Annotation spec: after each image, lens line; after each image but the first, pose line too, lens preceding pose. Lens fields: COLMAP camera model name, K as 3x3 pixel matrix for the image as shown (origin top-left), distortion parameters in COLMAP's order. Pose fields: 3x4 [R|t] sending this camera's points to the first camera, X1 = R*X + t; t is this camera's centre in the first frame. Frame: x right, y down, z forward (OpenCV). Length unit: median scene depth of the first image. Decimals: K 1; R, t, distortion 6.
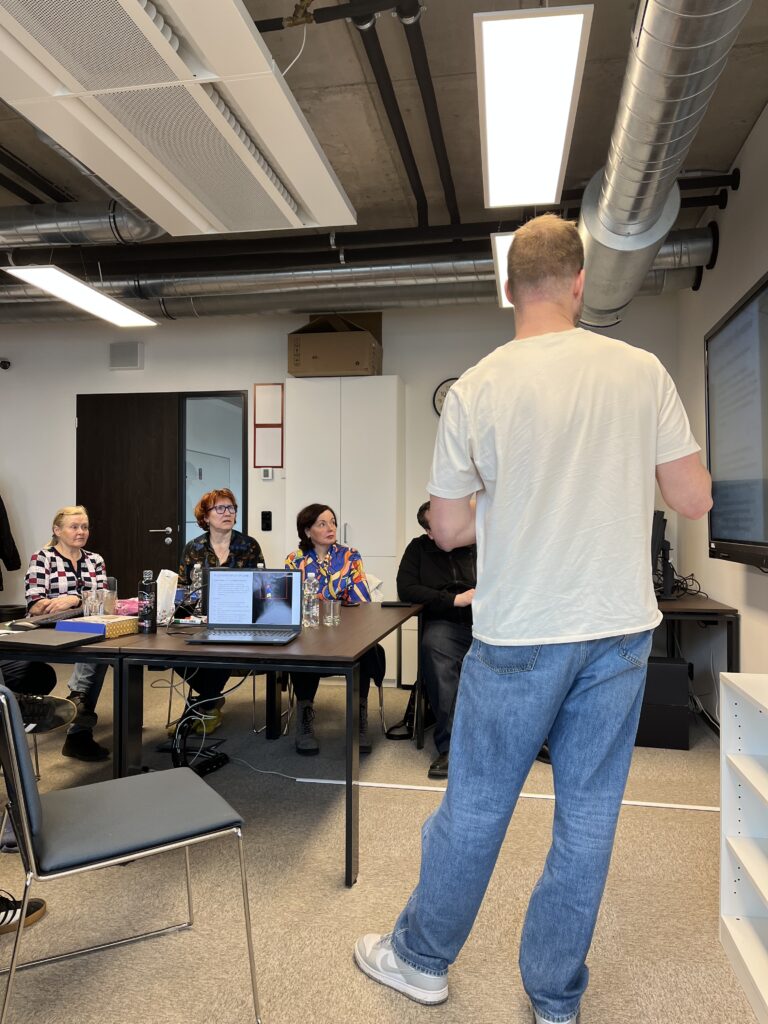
lens RADIAL K [[779.8, 0, 384.0], [0, 779.8, 512.0], [0, 0, 1]] dist [0.050938, -0.001303]
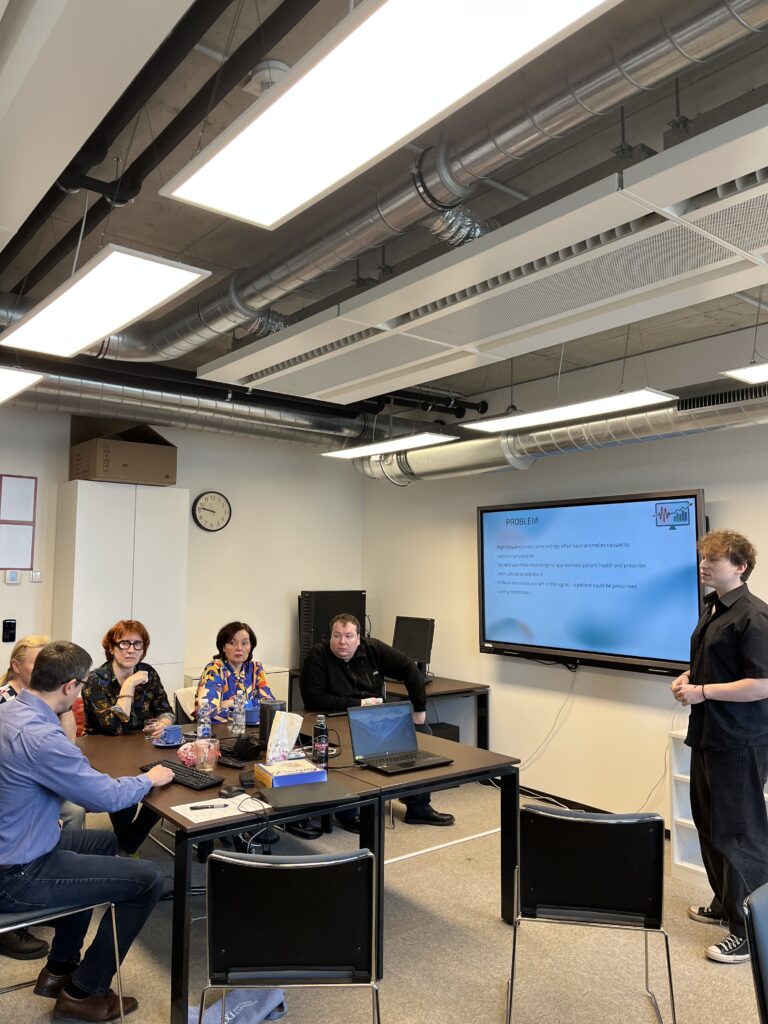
lens RADIAL K [[779.8, 0, 384.0], [0, 779.8, 512.0], [0, 0, 1]] dist [0.050938, -0.001303]
pose [[0.660945, 0.060323, 0.748006, -0.592534], [-0.015735, 0.997659, -0.066553, -0.075510], [-0.750269, 0.032218, 0.660347, 0.096446]]
